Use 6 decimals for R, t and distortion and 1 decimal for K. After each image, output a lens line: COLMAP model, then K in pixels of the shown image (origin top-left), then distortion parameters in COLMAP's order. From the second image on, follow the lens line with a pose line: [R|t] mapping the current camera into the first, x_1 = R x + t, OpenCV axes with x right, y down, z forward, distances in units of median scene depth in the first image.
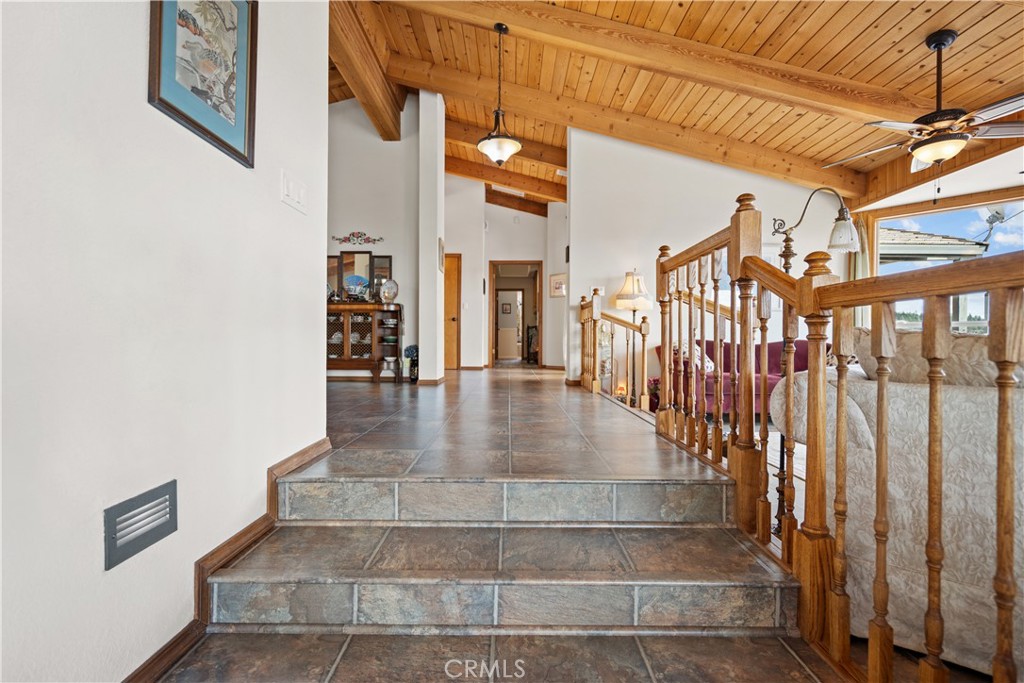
lens RADIAL K [[472.5, 0, 512.0], [0, 472.5, 341.5], [0, 0, 1]] dist [0.000933, 0.000166]
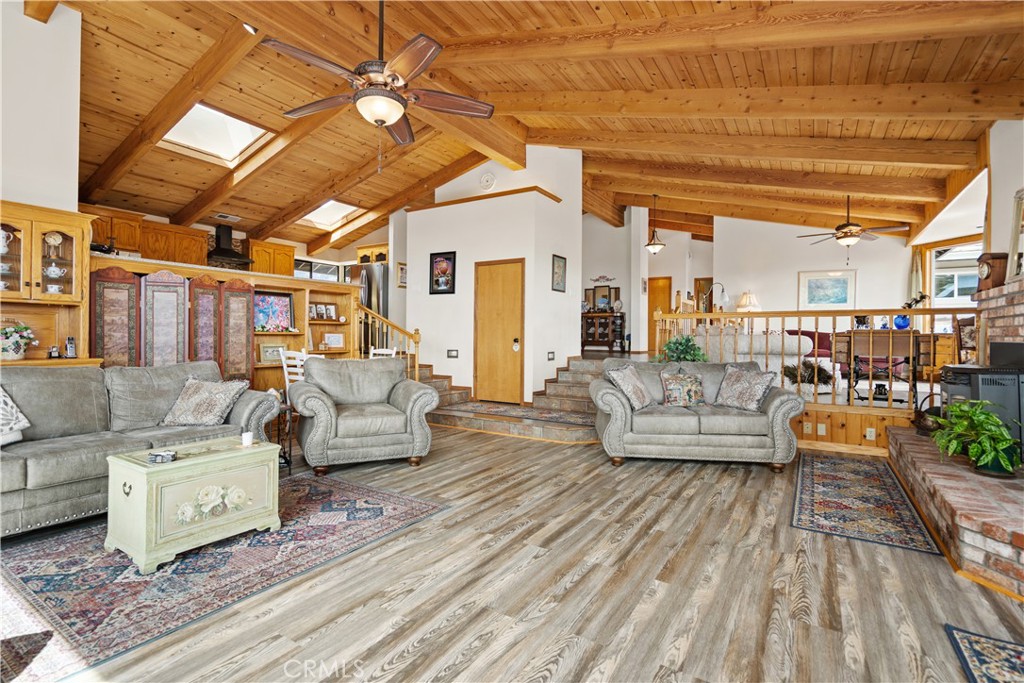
lens RADIAL K [[486.4, 0, 507.7], [0, 486.4, 327.1], [0, 0, 1]] dist [-0.002450, 0.000496]
pose [[0.844734, -0.005364, -0.535159, 0.434090], [-0.005907, 0.999795, -0.019345, 0.022026], [0.535154, 0.019503, 0.844530, -0.943020]]
